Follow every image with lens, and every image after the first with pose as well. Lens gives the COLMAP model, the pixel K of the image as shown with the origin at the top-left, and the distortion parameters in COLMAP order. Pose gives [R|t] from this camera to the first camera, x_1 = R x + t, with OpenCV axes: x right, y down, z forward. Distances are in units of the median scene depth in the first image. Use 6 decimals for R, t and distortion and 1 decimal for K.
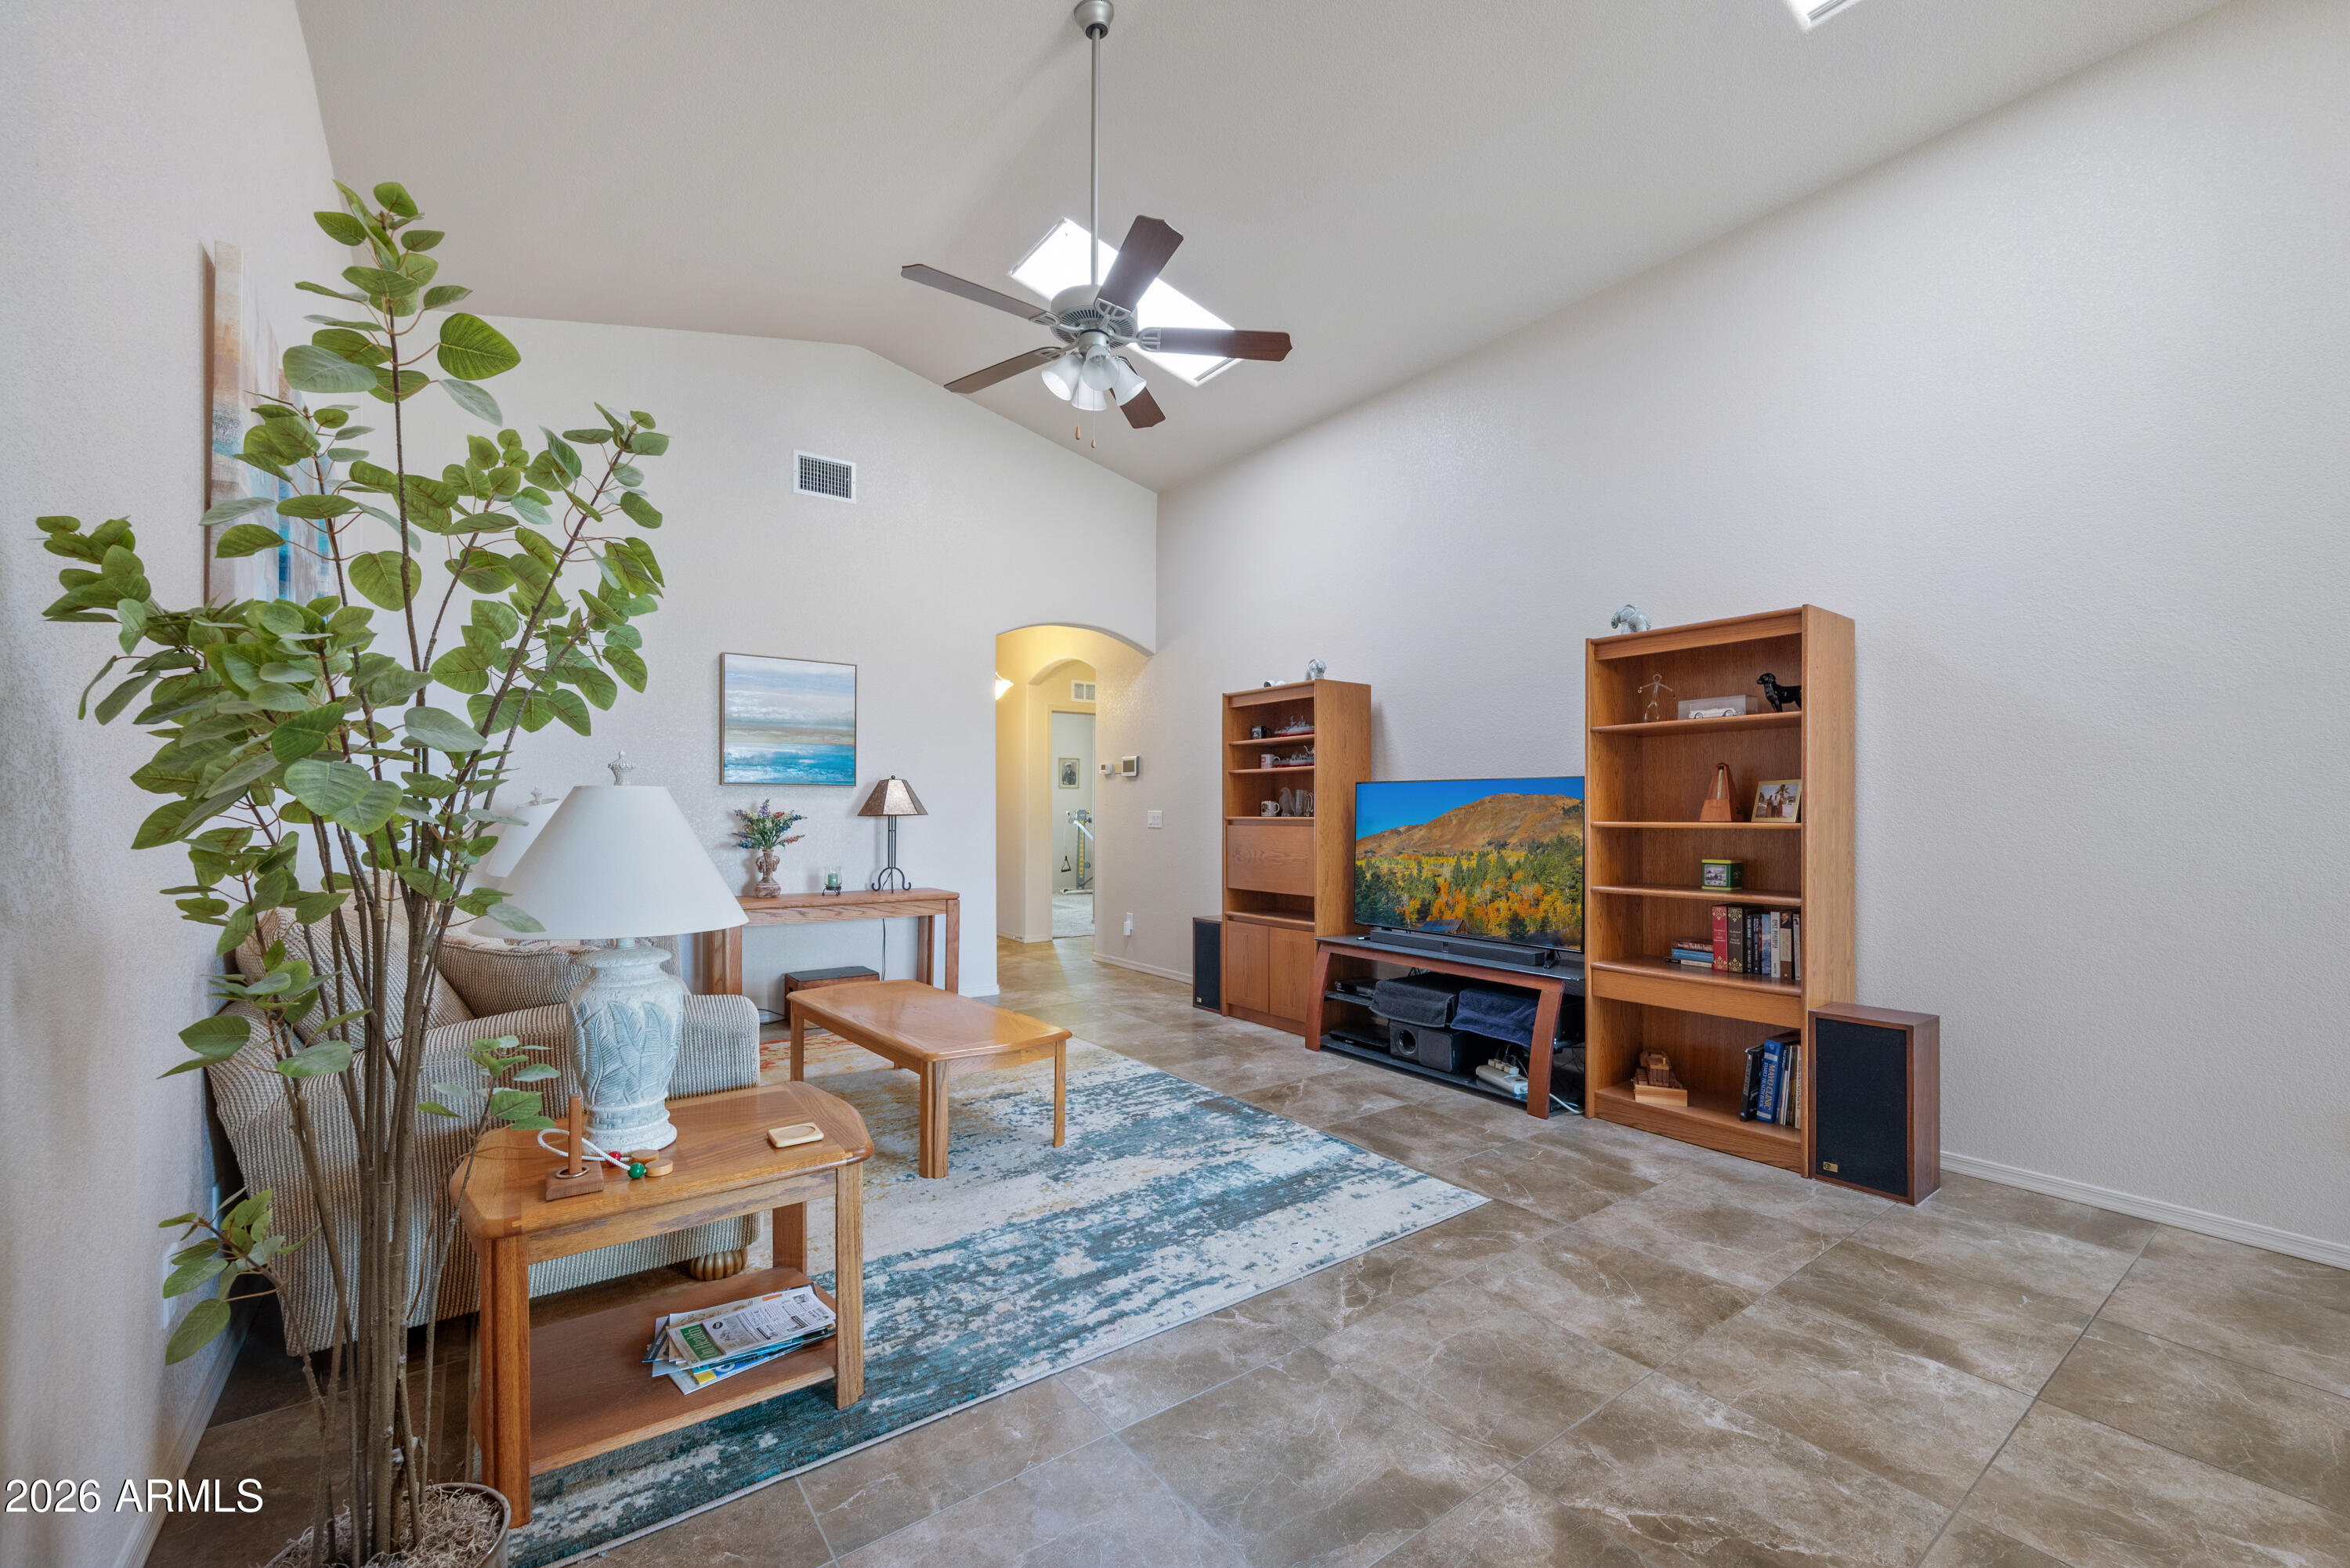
lens RADIAL K [[967.0, 0, 1173.5], [0, 967.0, 820.9], [0, 0, 1]] dist [-0.004046, -0.000398]
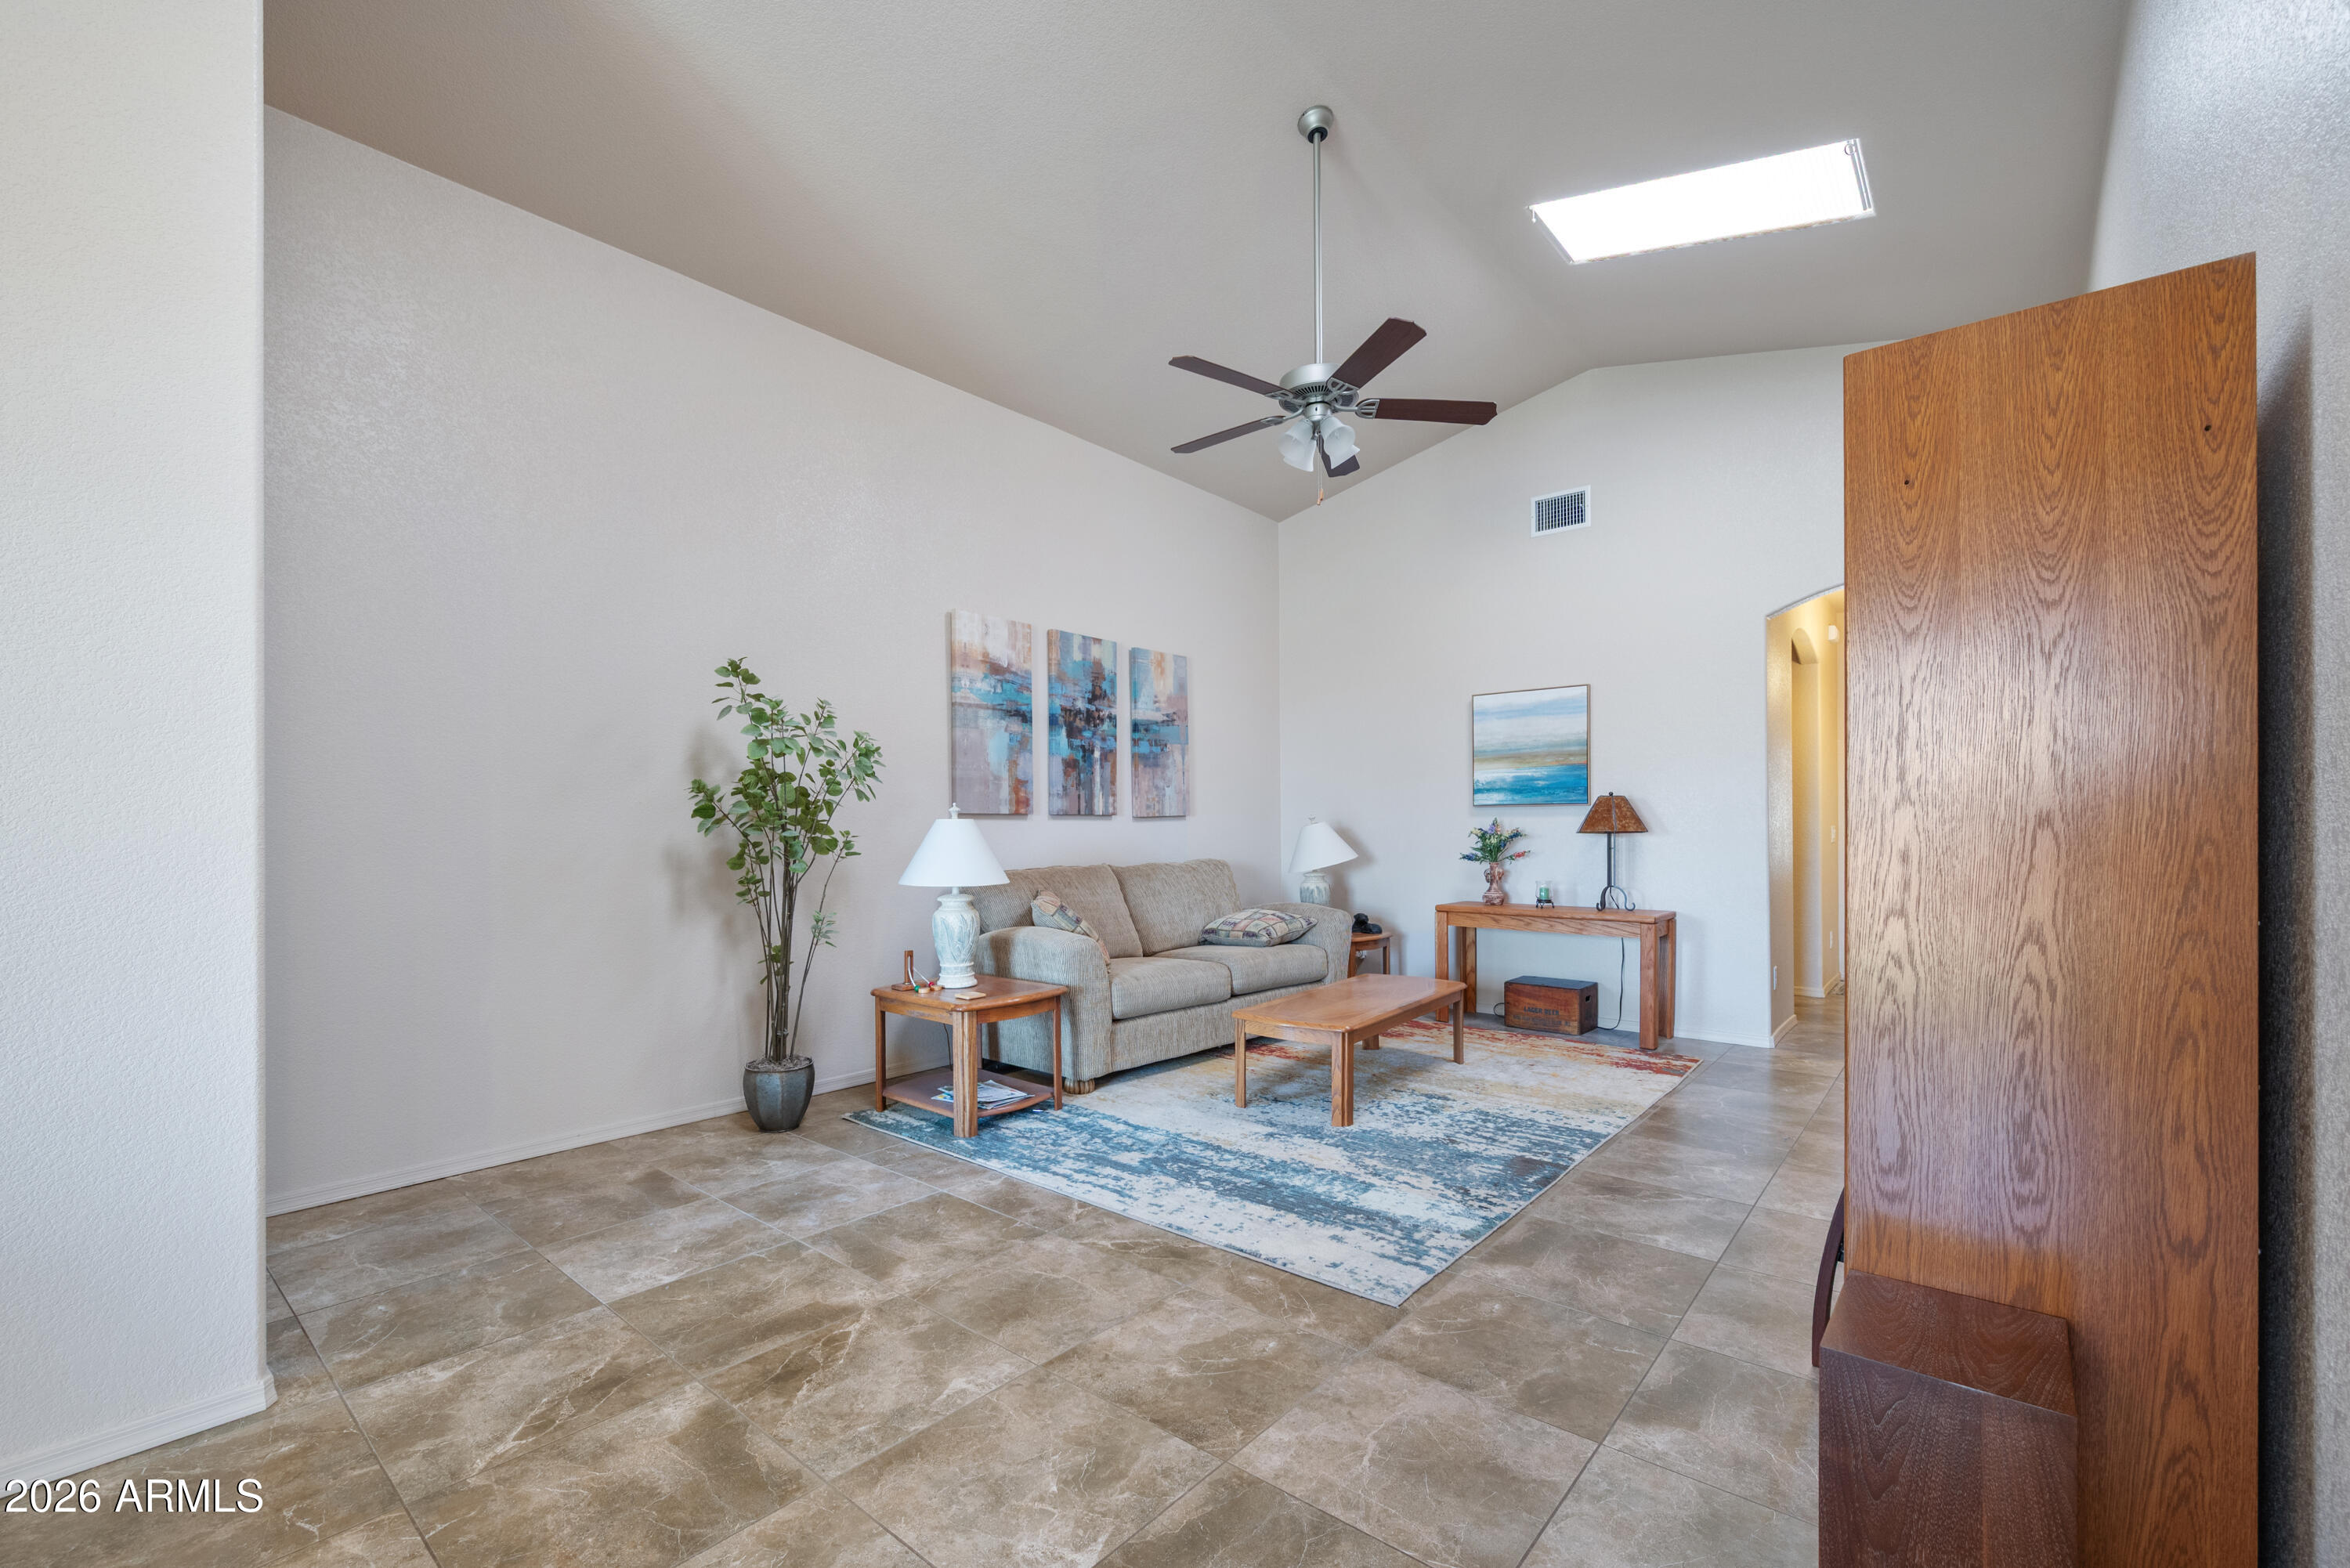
lens RADIAL K [[967.0, 0, 1136.3], [0, 967.0, 830.2], [0, 0, 1]] dist [-0.004046, -0.000398]
pose [[0.206141, -0.005525, -0.978507, 0.912413], [-0.003015, 0.999976, -0.006281, -0.000642], [0.978518, 0.004245, 0.206119, 0.524179]]
